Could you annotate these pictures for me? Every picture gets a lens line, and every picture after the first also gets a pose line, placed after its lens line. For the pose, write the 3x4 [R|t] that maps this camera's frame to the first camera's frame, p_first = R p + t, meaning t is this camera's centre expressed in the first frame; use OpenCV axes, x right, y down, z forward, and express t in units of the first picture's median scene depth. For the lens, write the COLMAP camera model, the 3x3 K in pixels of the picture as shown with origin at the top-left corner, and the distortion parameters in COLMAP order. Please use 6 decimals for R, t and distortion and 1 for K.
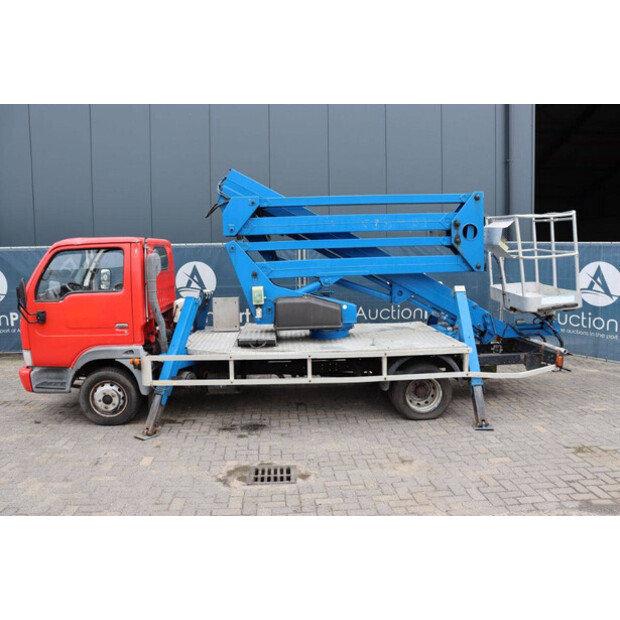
lens RADIAL K [[508.3, 0, 310.0], [0, 508.3, 310.0], [0, 0, 1]] dist [-0.172094, 0.140835]
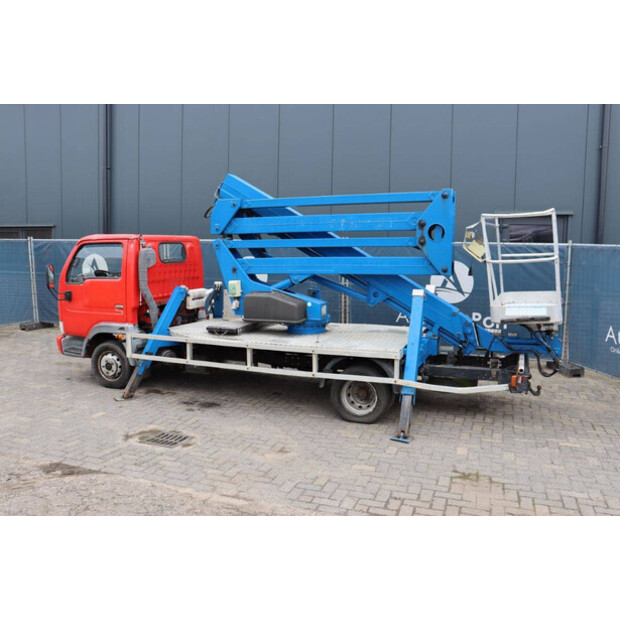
lens RADIAL K [[546.7, 0, 310.0], [0, 546.7, 310.0], [0, 0, 1]] dist [-0.107508, 0.004072]
pose [[0.914442, 0.068626, -0.398855, 0.564280], [-0.067557, 0.997575, 0.016756, -0.014110], [0.399038, 0.011623, 0.916861, -0.025146]]
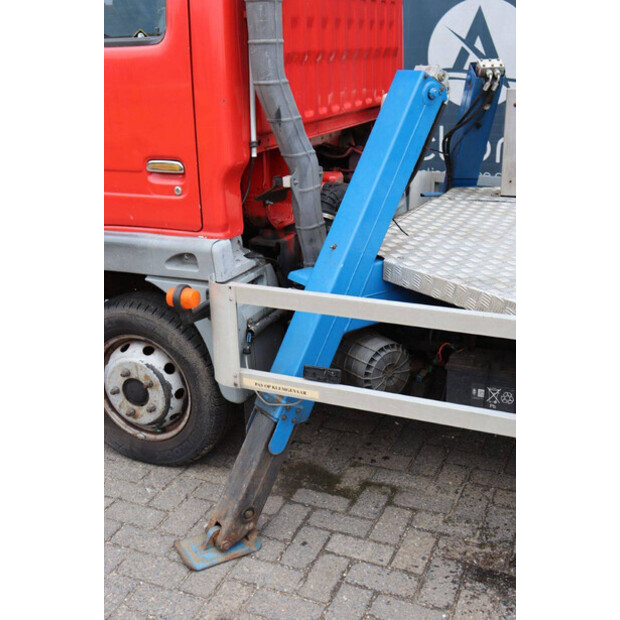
lens RADIAL K [[753.2, 0, 310.0], [0, 753.2, 310.0], [0, 0, 1]] dist [-0.013772, -0.012167]
pose [[0.889001, 0.141552, -0.435476, -0.096123], [-0.038373, 0.970705, 0.237192, 0.005415], [0.456294, -0.194154, 0.868390, 0.624107]]
